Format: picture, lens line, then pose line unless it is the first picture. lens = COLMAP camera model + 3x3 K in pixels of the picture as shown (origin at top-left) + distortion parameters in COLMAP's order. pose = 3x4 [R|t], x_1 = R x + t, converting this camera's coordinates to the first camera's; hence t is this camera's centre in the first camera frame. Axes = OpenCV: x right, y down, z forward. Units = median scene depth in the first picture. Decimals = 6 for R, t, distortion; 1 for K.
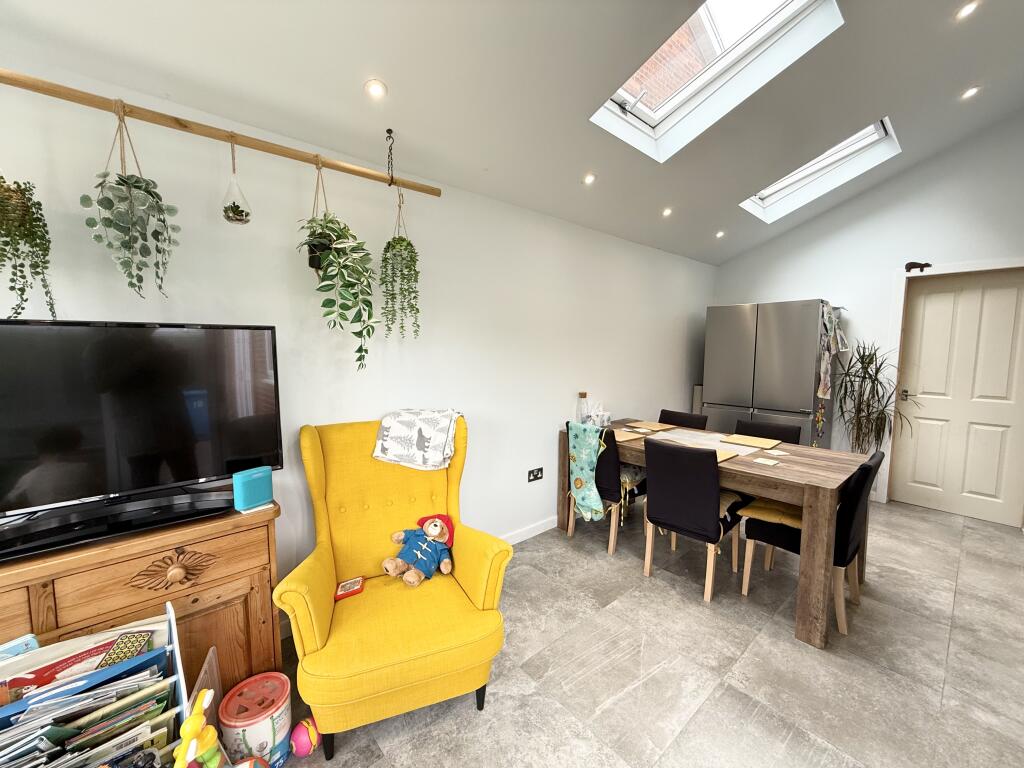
lens RADIAL K [[407.4, 0, 512.2], [0, 407.4, 383.5], [0, 0, 1]] dist [-0.000234, 0.000538]
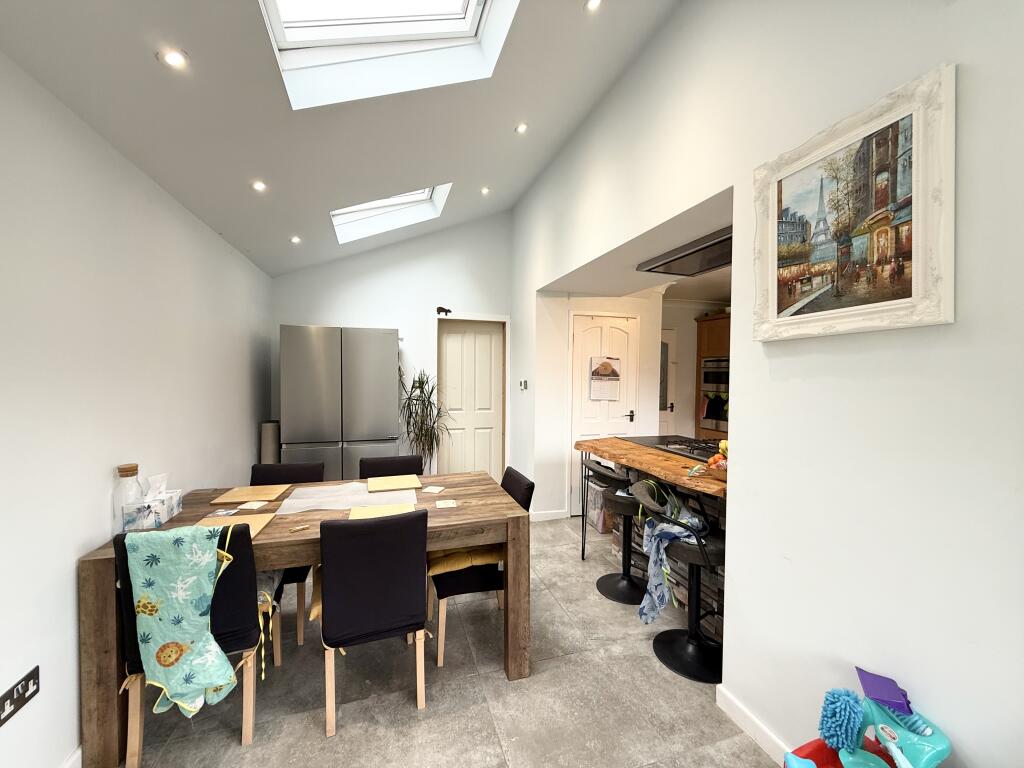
lens RADIAL K [[407.4, 0, 509.5], [0, 407.4, 383.7], [0, 0, 1]] dist [-0.000234, 0.000538]
pose [[0.407345, -0.027025, 0.912874, -0.113821], [0.078276, 0.996917, -0.005416, -0.048121], [-0.909913, 0.073662, 0.408205, 0.397219]]
